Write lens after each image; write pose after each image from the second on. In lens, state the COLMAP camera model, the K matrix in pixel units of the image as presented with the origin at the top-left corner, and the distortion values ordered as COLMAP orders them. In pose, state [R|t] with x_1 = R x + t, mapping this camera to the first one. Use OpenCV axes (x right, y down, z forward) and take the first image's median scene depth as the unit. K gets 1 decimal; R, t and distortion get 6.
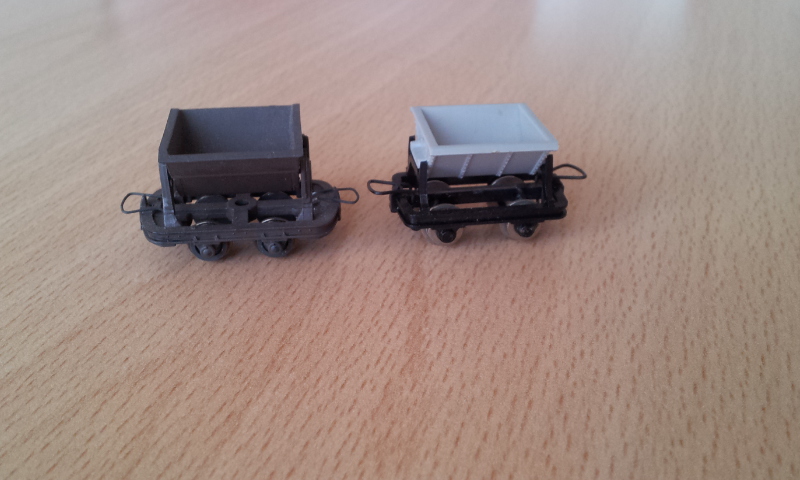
lens RADIAL K [[881.5, 0, 400.0], [0, 881.5, 240.0], [0, 0, 1]] dist [0.167397, -0.557083]
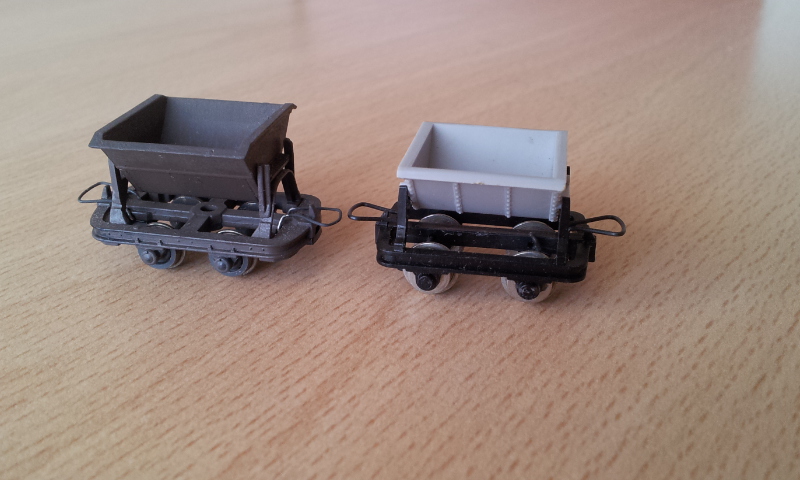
lens RADIAL K [[881.5, 0, 400.0], [0, 881.5, 240.0], [0, 0, 1]] dist [0.167397, -0.557083]
pose [[0.950372, 0.139376, -0.278151, 0.259423], [-0.151674, 0.988161, -0.023083, -0.020951], [0.271641, 0.064126, 0.960260, 0.229861]]
